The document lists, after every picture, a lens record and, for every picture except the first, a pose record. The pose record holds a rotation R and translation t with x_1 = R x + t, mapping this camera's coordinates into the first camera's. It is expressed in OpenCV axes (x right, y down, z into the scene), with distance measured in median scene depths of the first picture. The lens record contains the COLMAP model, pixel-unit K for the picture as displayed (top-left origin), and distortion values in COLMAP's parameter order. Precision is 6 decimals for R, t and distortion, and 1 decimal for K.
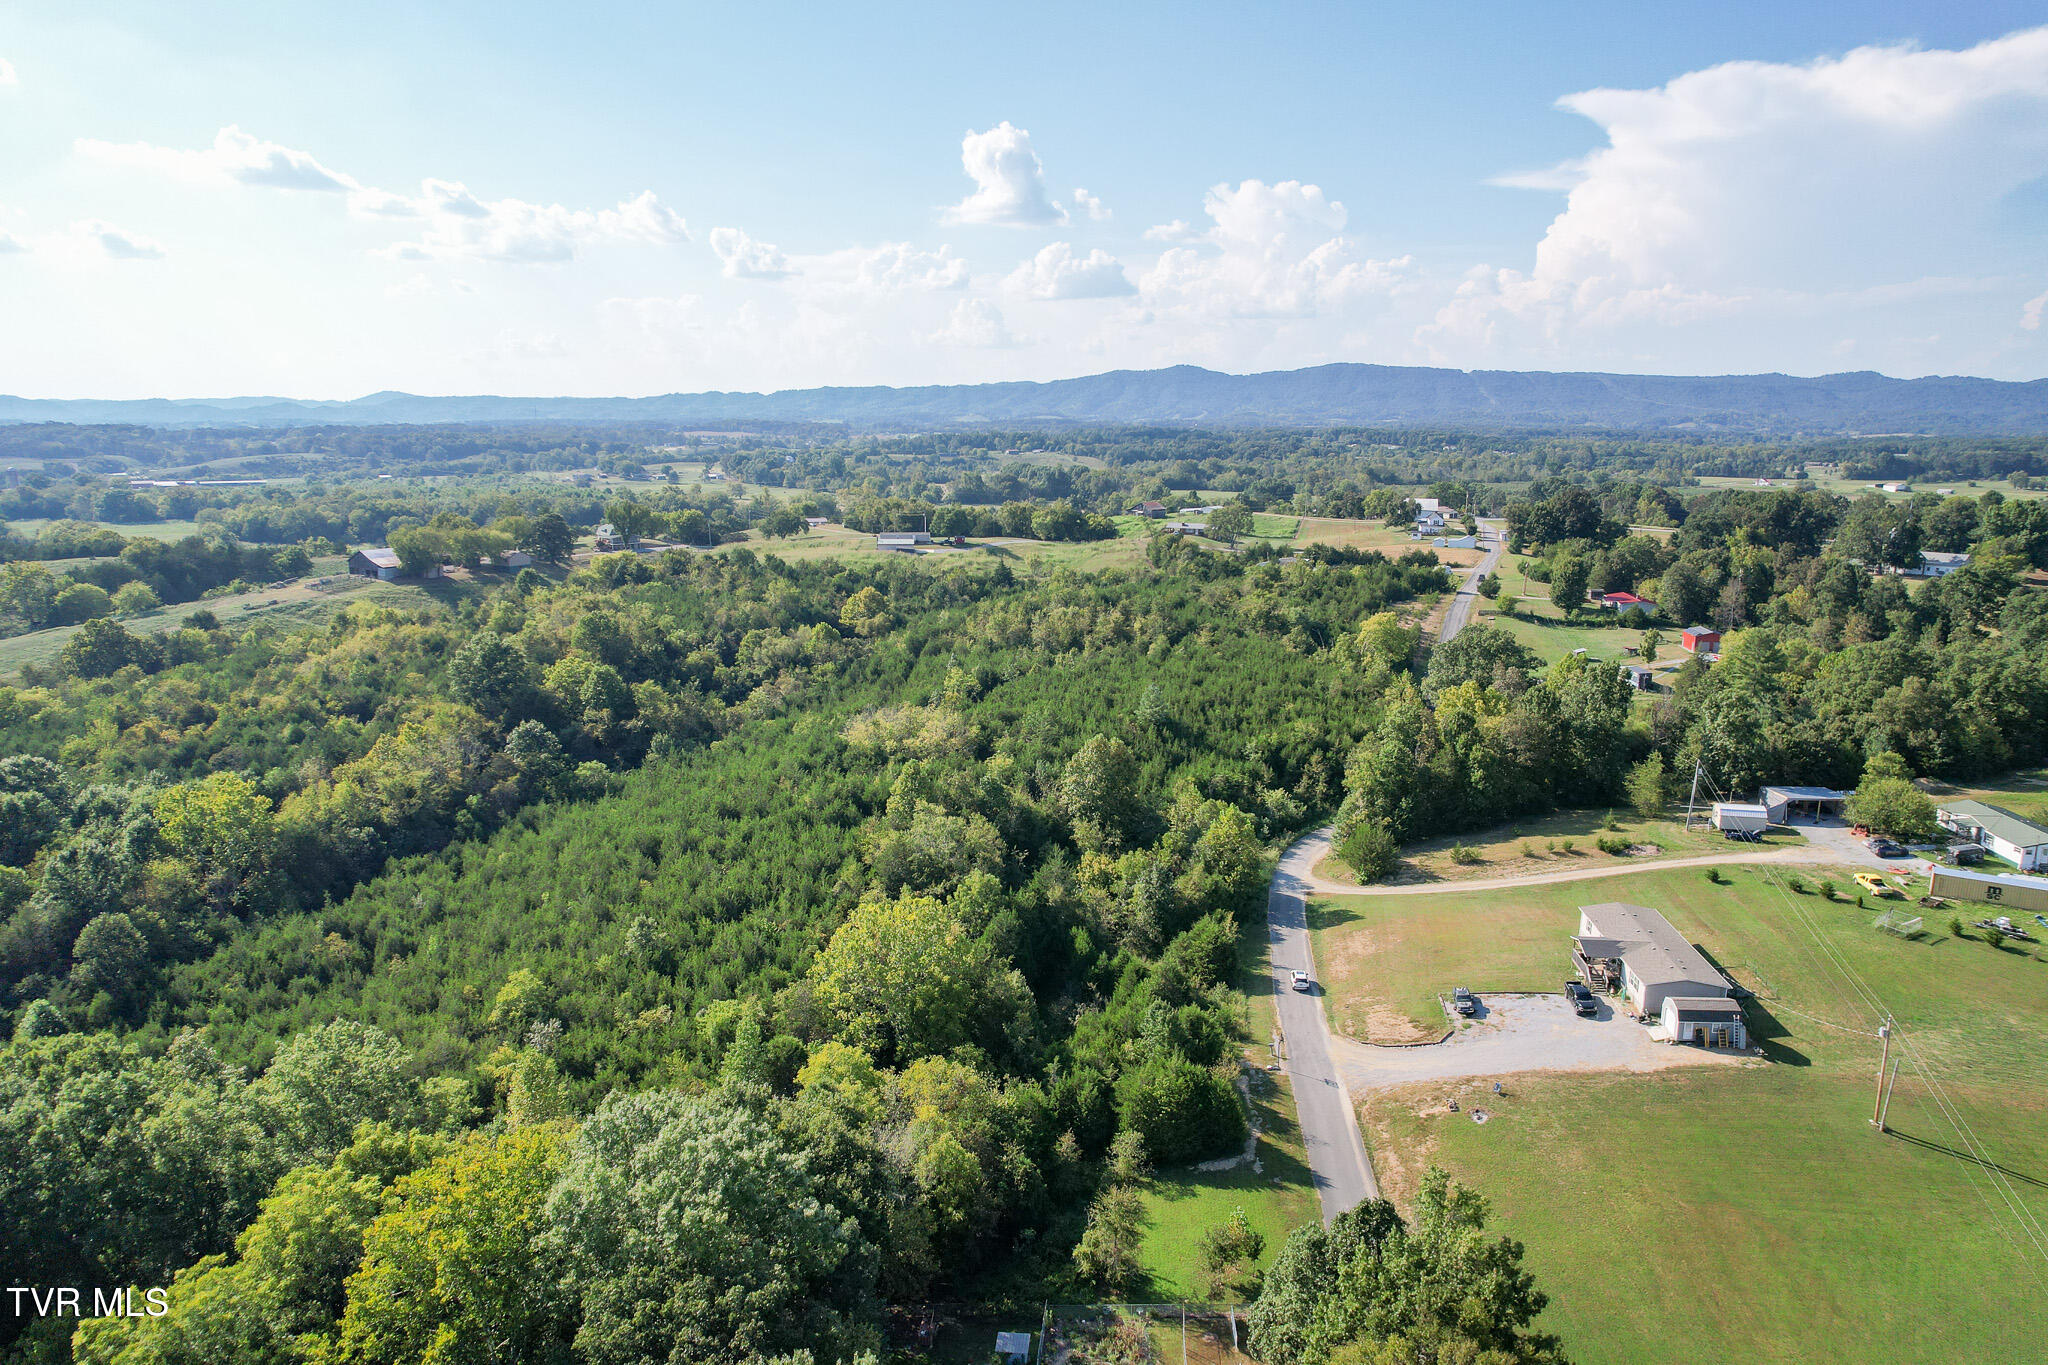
lens RADIAL K [[1303.3, 0, 1028.3], [0, 1303.3, 684.7], [0, 0, 1]] dist [-0.079520, 0.067168]
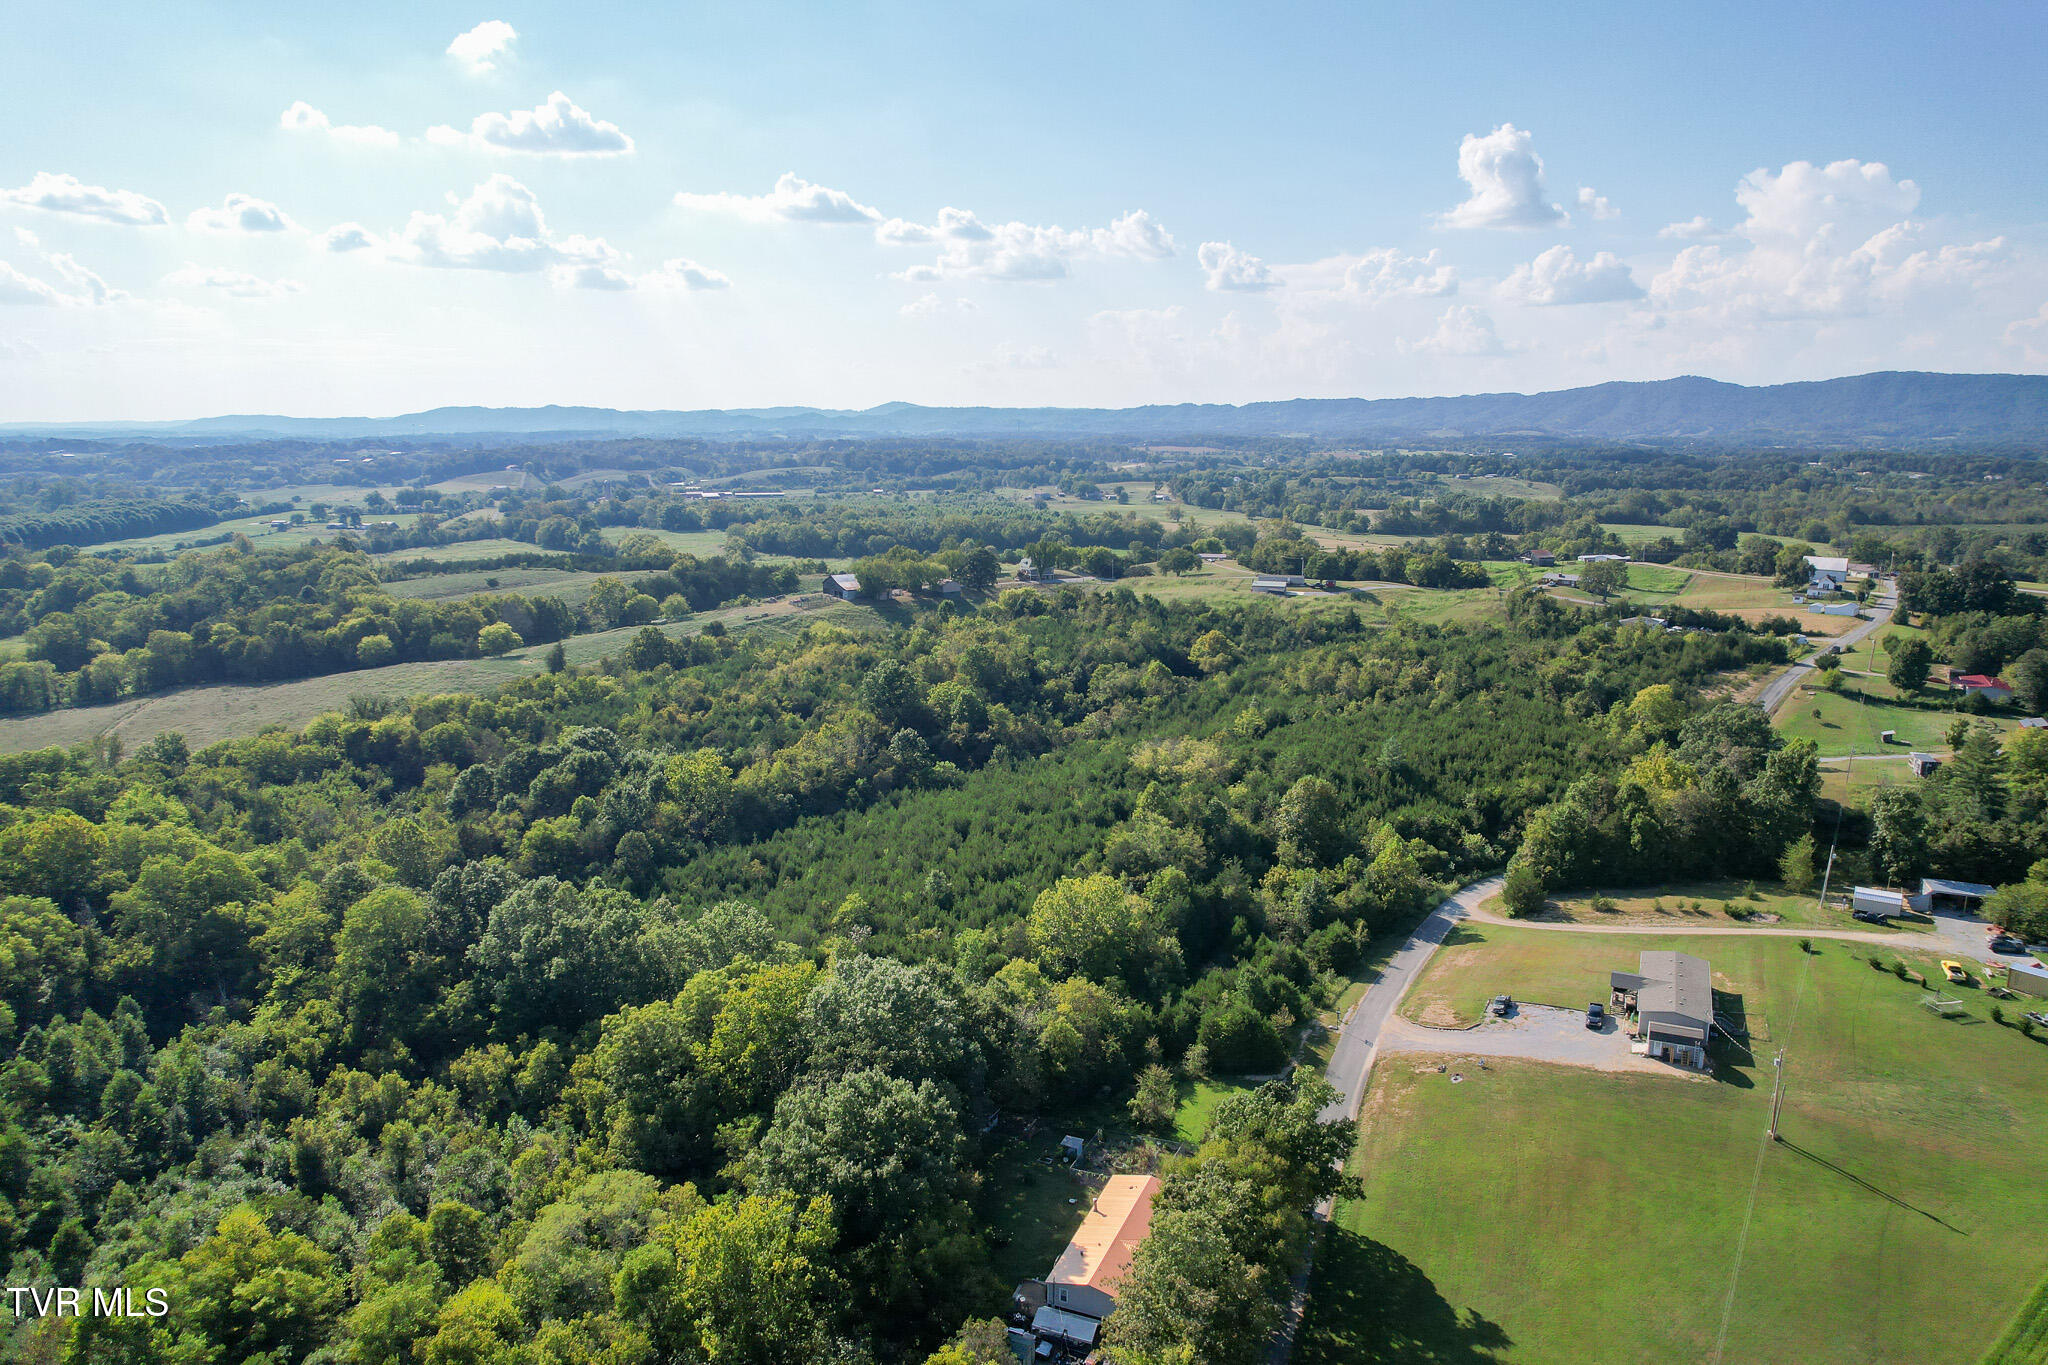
lens RADIAL K [[1303.3, 0, 1028.3], [0, 1303.3, 684.7], [0, 0, 1]] dist [-0.079520, 0.067168]
pose [[0.937277, 0.066986, -0.342089, 0.197319], [-0.069362, 0.997577, 0.005298, -0.033117], [0.341615, 0.018763, 0.939653, -0.251688]]
